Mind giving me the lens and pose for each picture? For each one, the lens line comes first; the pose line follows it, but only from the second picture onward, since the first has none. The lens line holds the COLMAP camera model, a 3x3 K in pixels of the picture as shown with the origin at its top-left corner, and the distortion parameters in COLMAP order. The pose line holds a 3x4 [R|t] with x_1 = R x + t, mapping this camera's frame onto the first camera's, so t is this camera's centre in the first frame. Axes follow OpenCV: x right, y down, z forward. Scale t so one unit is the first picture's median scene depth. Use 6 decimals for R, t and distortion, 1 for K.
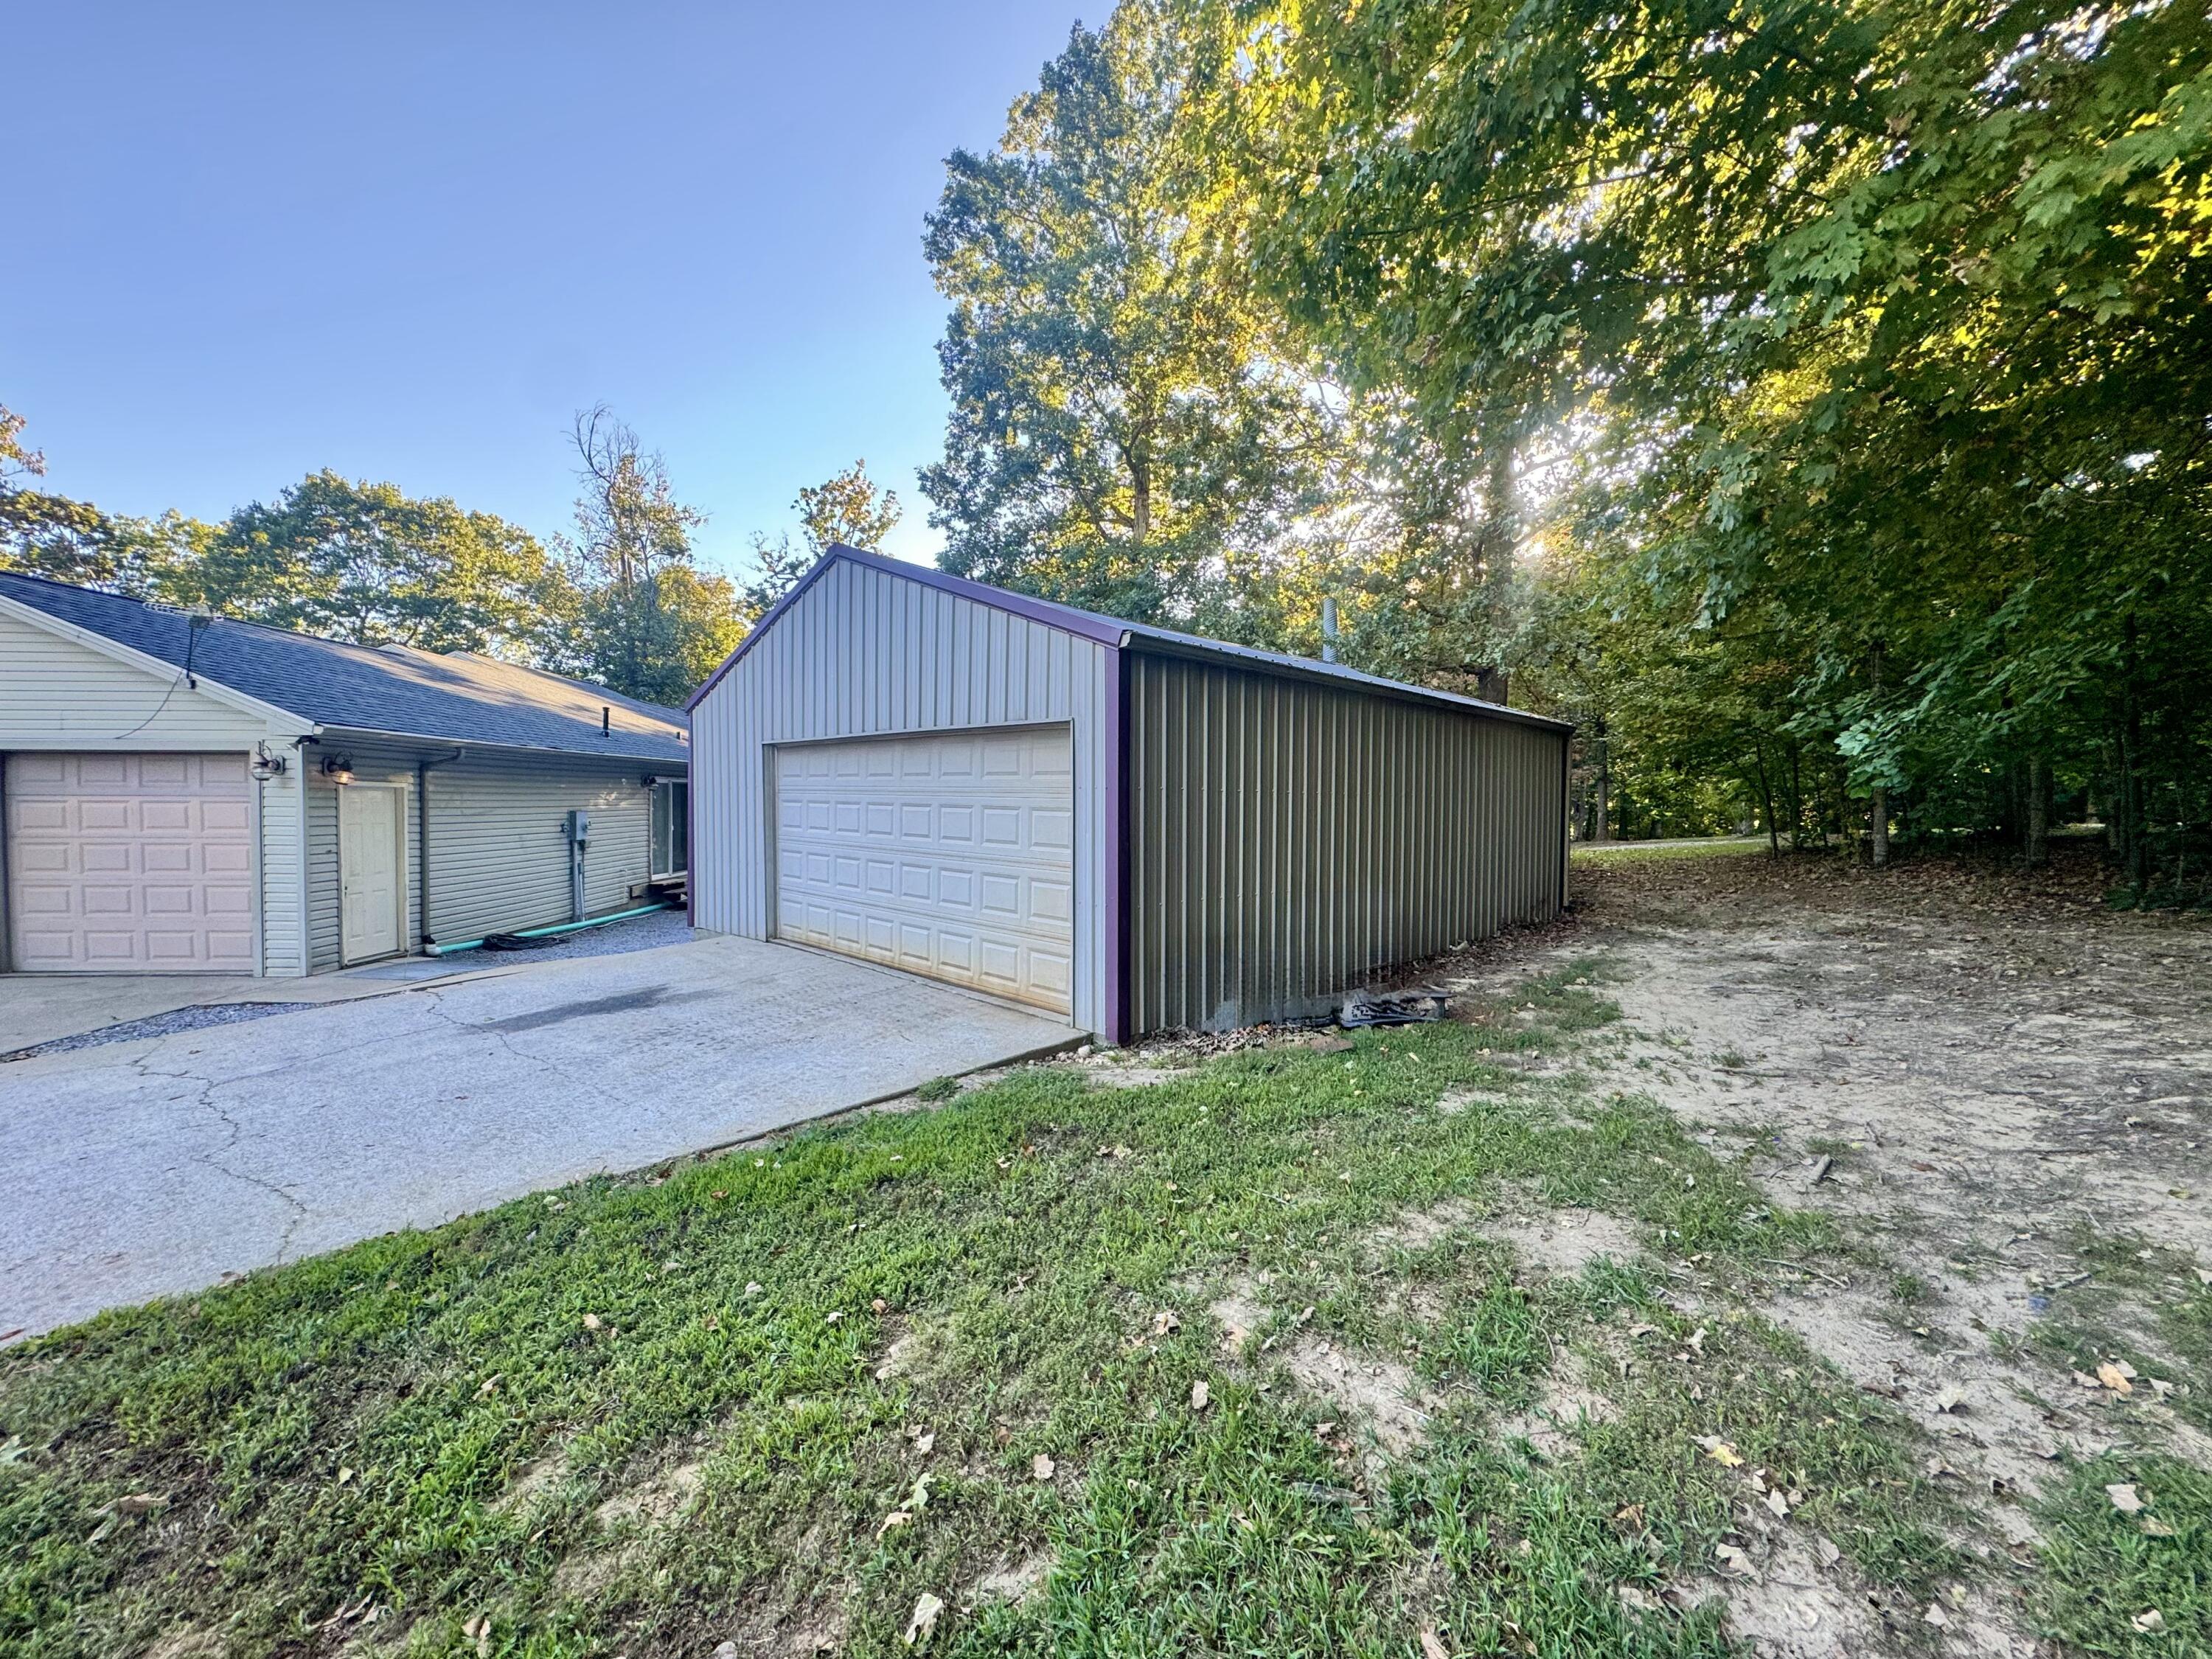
lens RADIAL K [[885.1, 0, 1106.0], [0, 885.1, 829.5], [0, 0, 1]] dist [-0.000666, -0.000088]
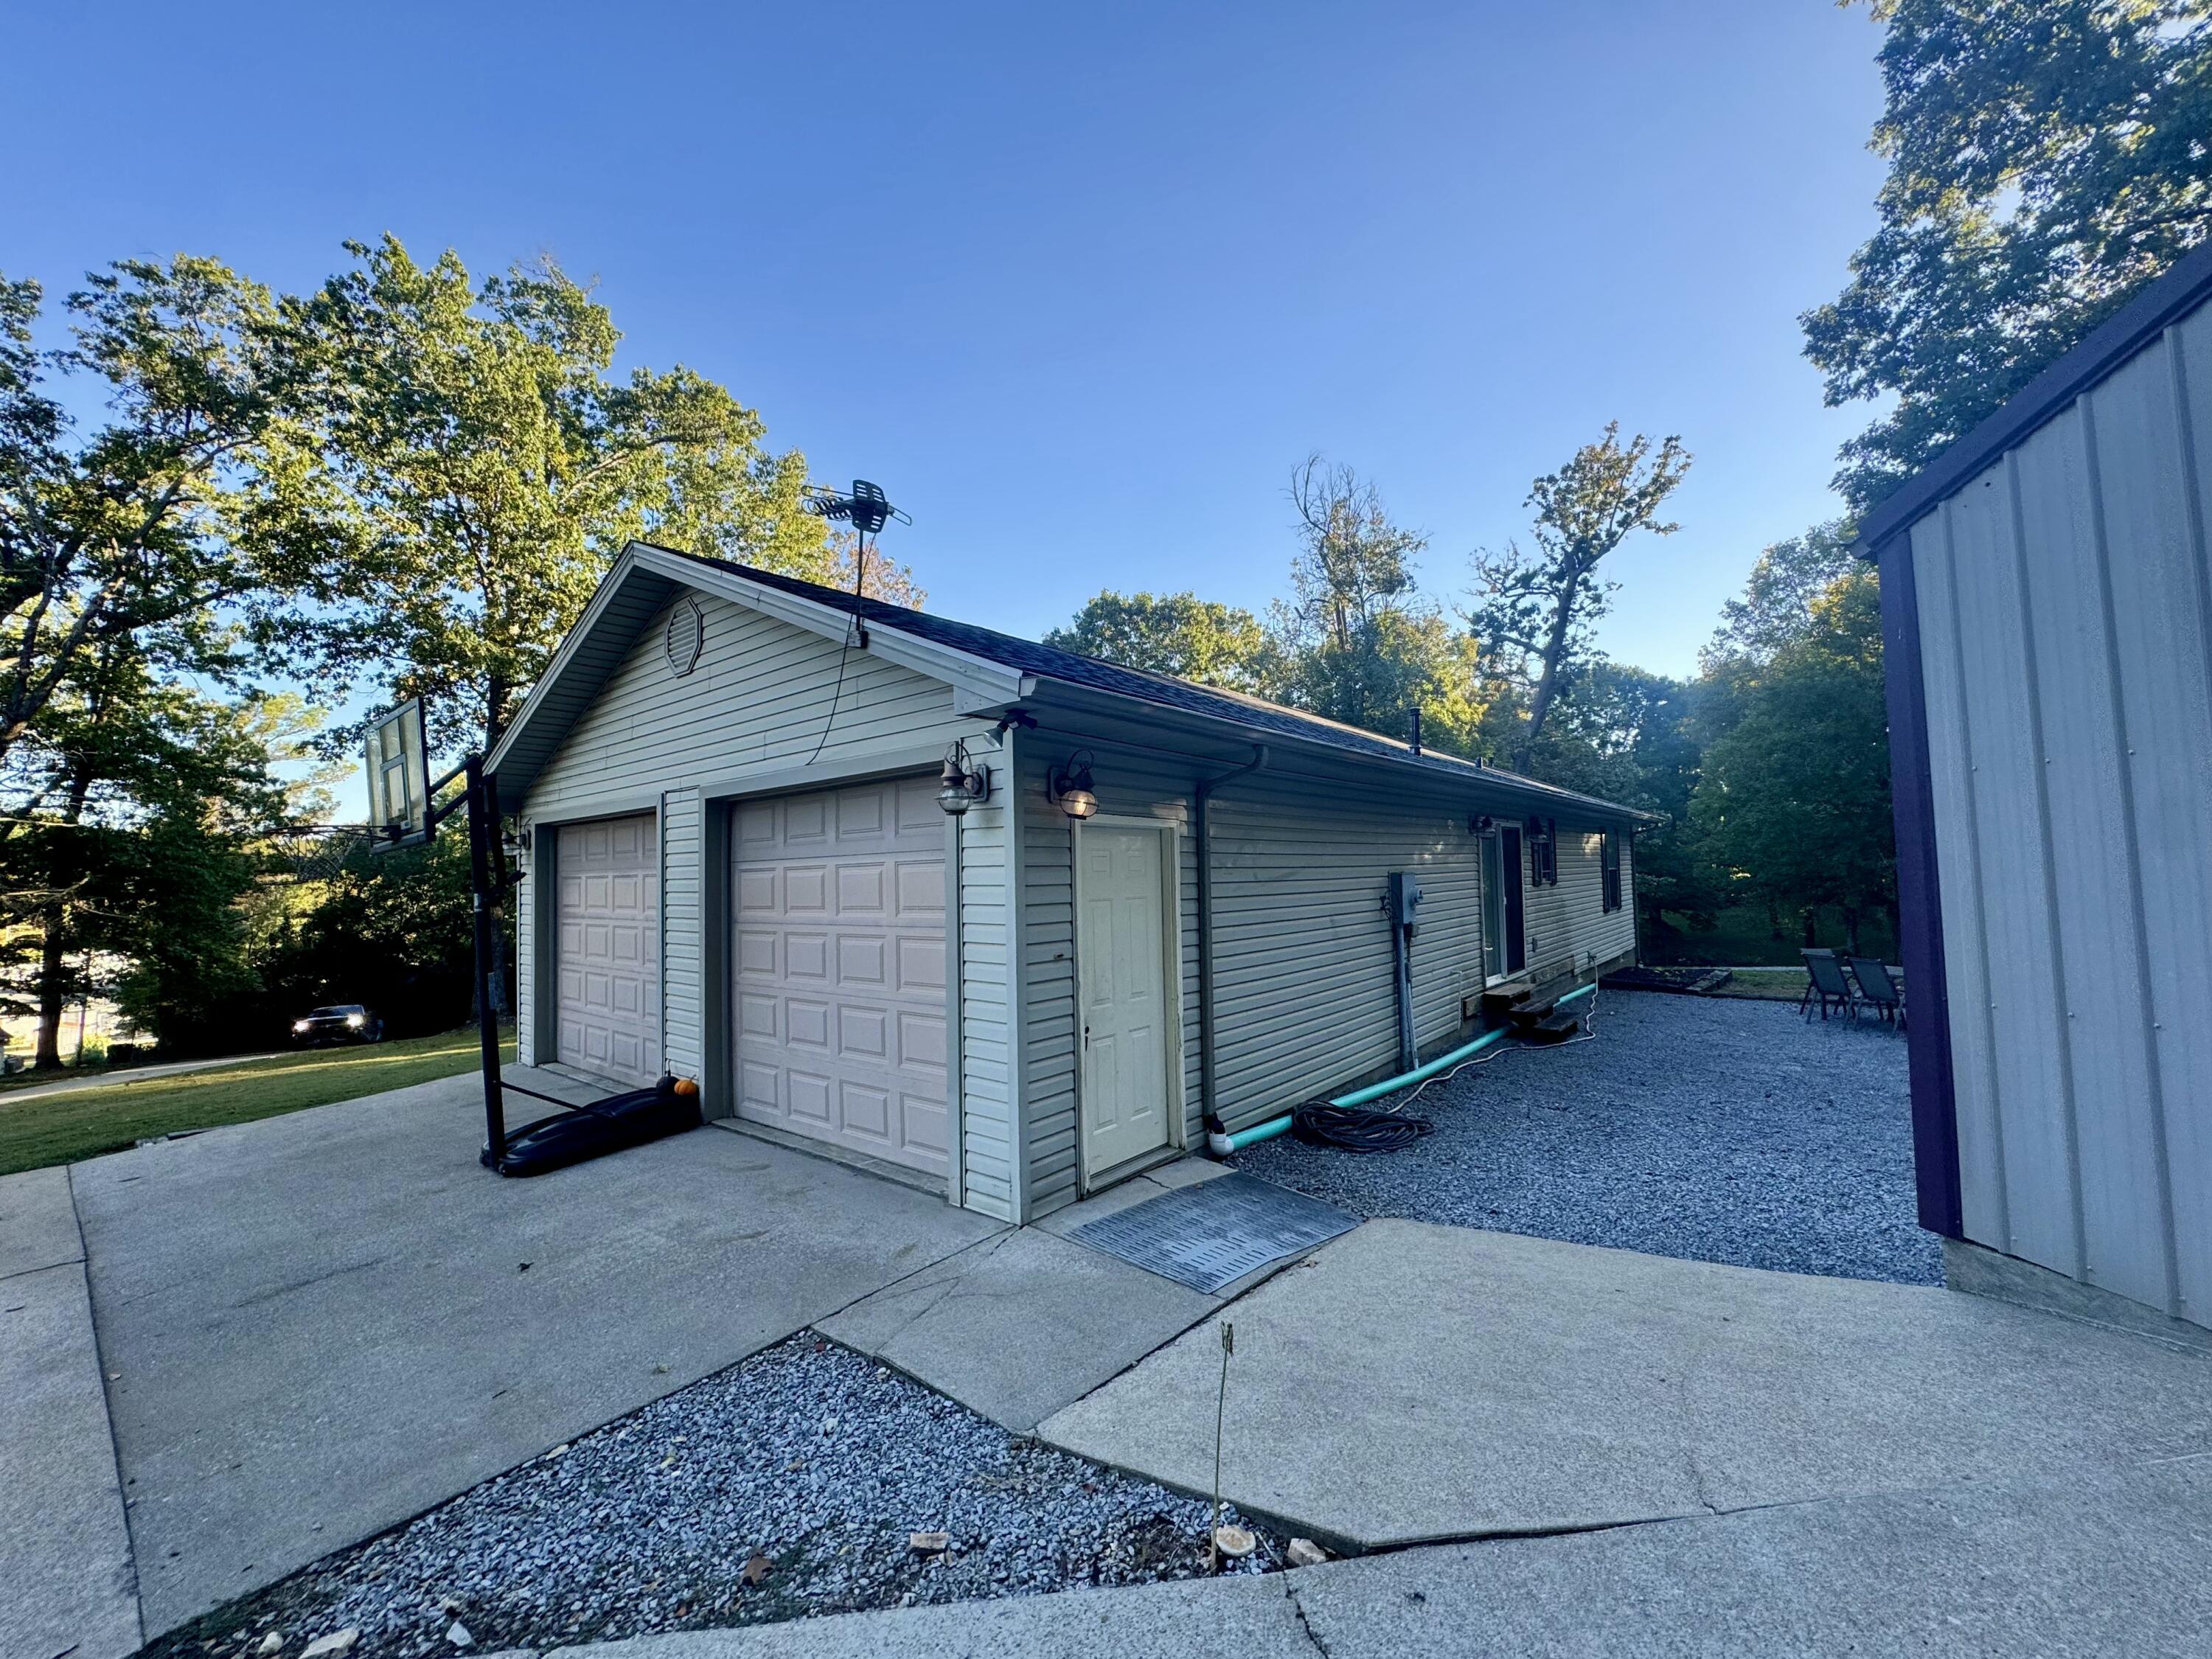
lens RADIAL K [[880.3, 0, 1102.1], [0, 880.3, 835.6], [0, 0, 1]] dist [-0.000457, -0.000610]
pose [[0.745631, -0.054408, -0.664134, -0.462727], [0.006618, 0.997217, -0.074265, -0.004827], [0.666326, 0.050980, 0.743916, 0.564251]]
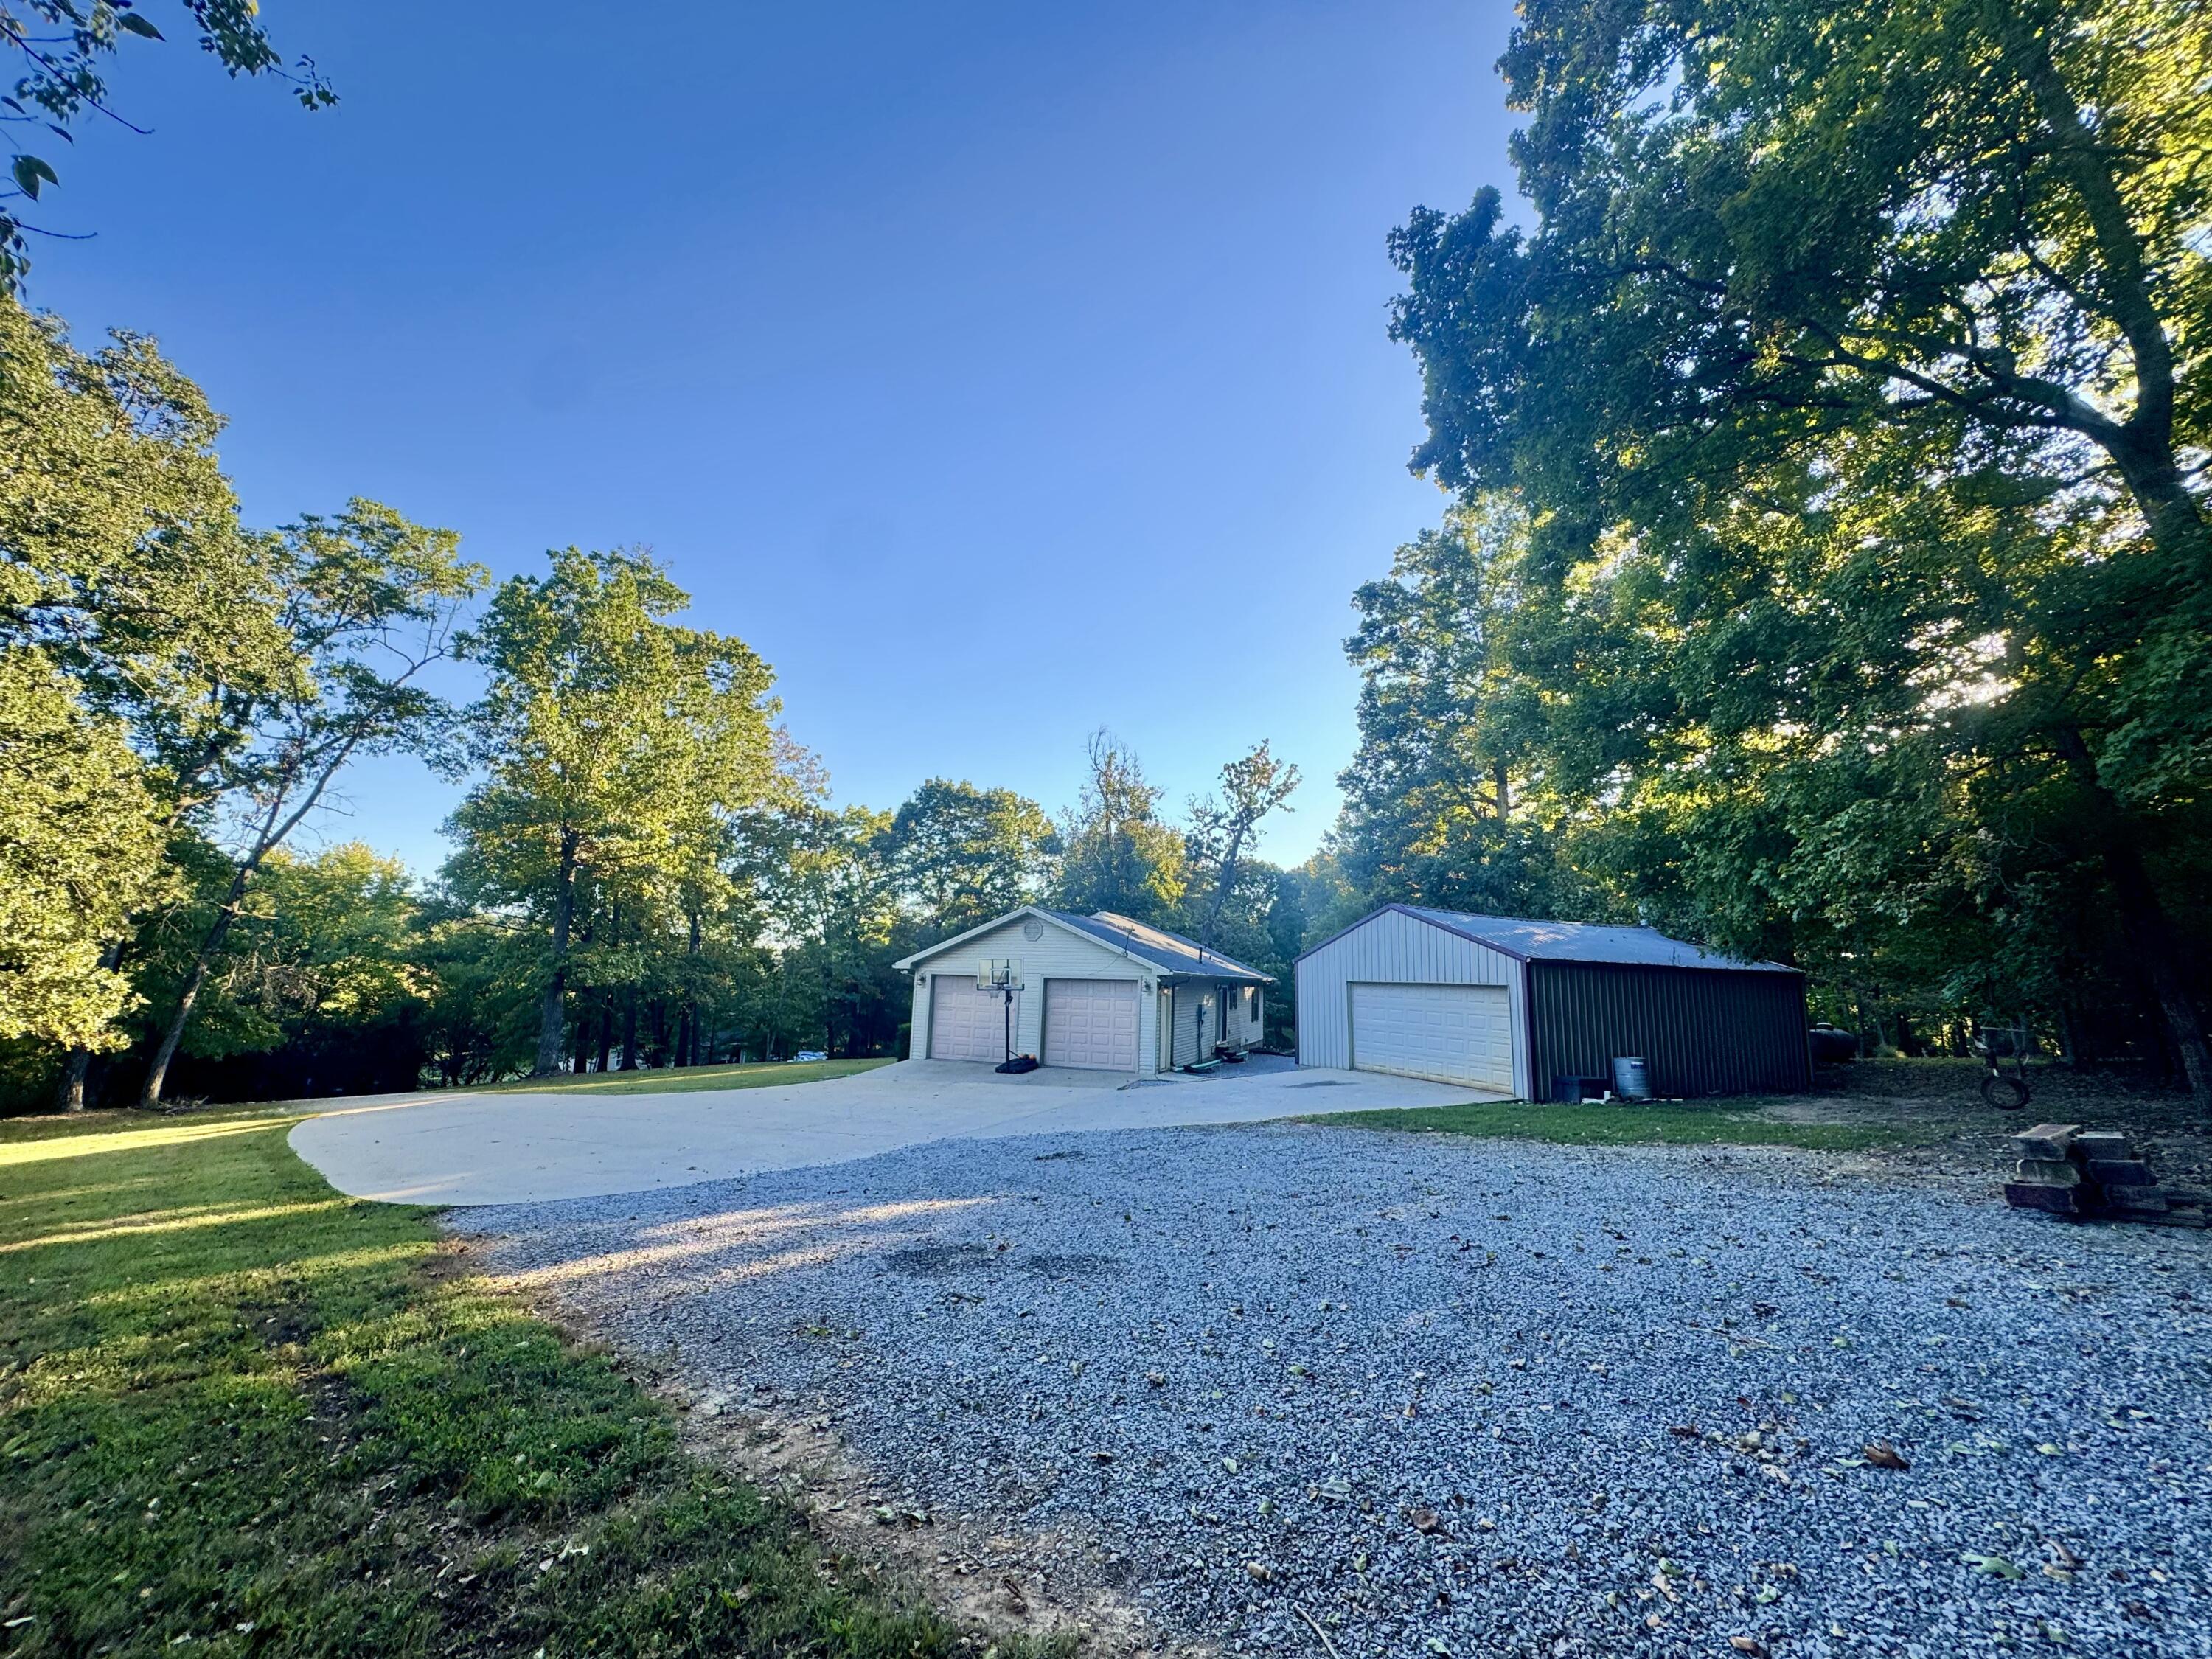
lens RADIAL K [[880.3, 0, 1102.1], [0, 880.3, 835.6], [0, 0, 1]] dist [-0.000457, -0.000610]
pose [[0.931942, -0.038835, -0.360522, -0.118724], [-0.034943, 0.980003, -0.195893, 0.001510], [0.360920, 0.195158, 0.911948, -1.161477]]
